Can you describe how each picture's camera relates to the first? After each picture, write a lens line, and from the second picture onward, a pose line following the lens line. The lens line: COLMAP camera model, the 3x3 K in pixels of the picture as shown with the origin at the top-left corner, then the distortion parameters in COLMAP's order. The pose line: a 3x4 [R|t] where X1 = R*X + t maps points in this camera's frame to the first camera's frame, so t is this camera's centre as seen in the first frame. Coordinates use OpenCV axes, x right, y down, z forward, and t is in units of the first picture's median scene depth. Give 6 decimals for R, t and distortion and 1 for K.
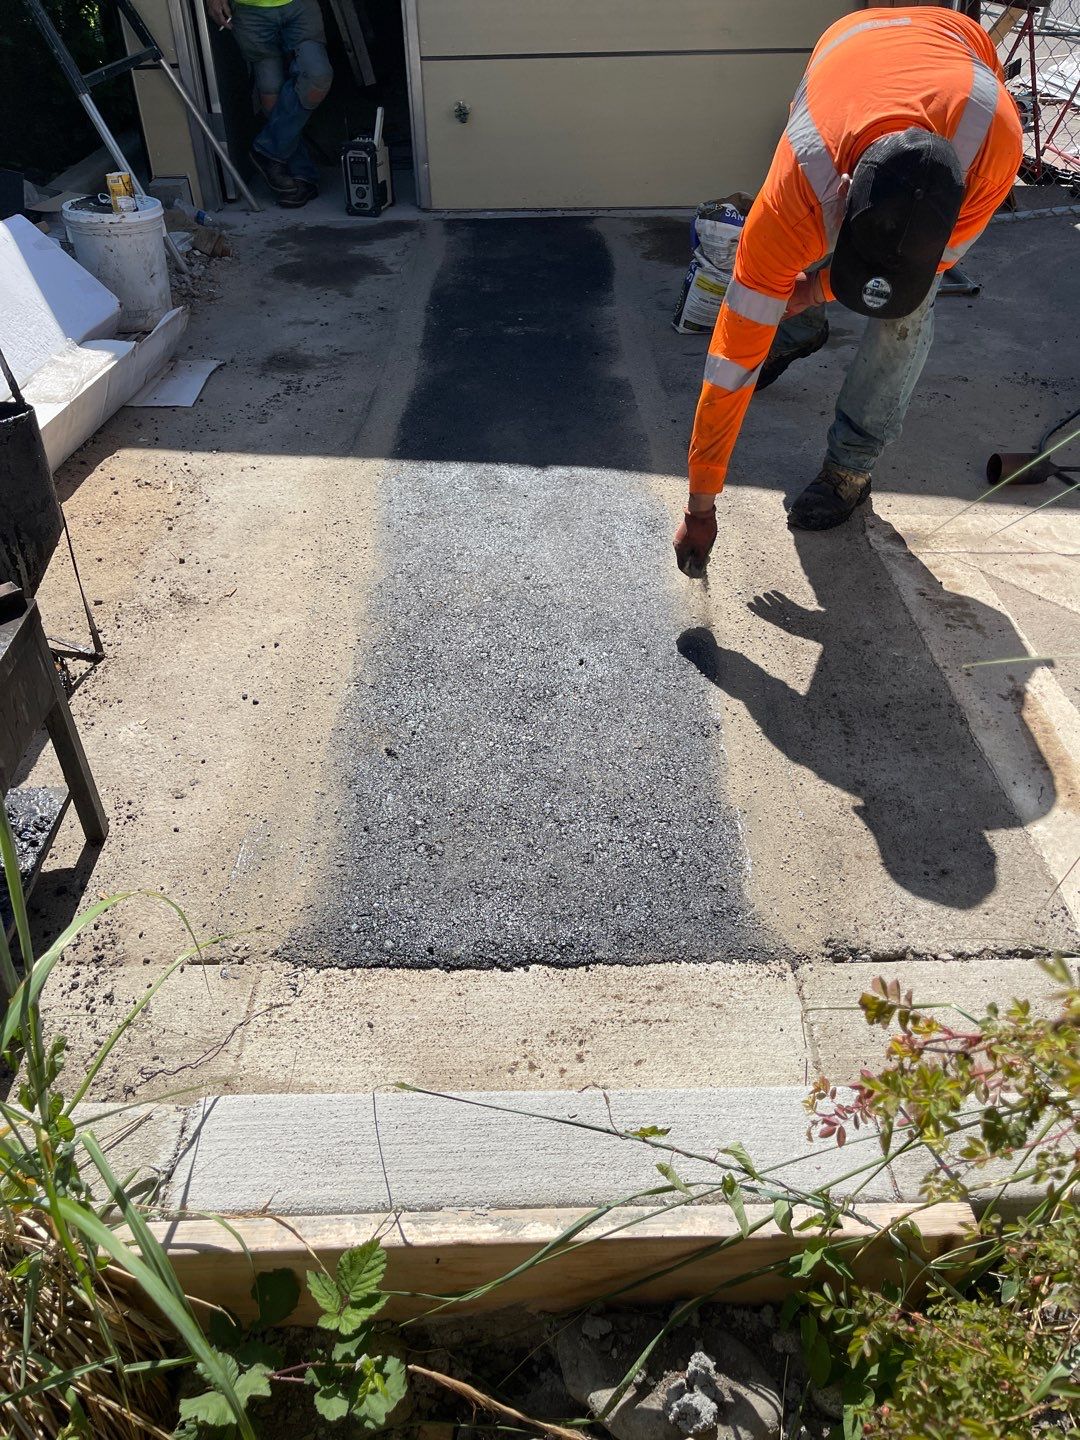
lens RADIAL K [[1123.7, 0, 543.2], [0, 1123.7, 713.3], [0, 0, 1]] dist [0.073275, -0.089204]
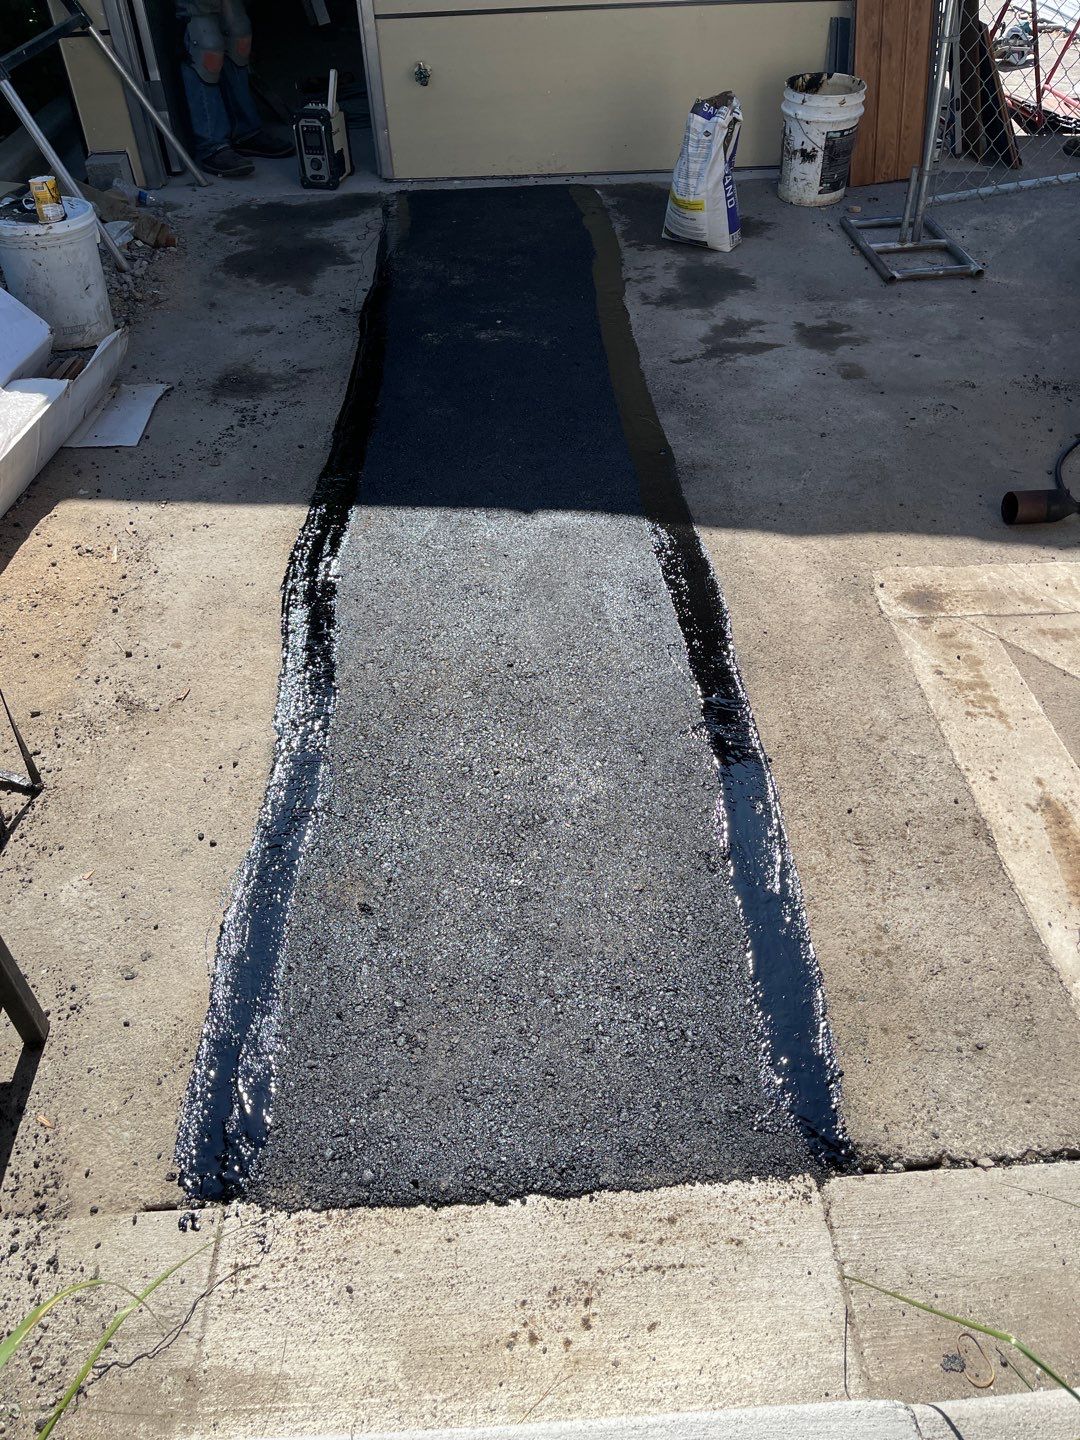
lens RADIAL K [[1123.7, 0, 543.2], [0, 1123.7, 713.3], [0, 0, 1]] dist [0.073275, -0.089204]
pose [[0.999628, -0.019661, 0.018892, -0.006345], [0.018269, 0.997293, 0.071221, -0.167395], [-0.020242, -0.070849, 0.997282, 0.098452]]
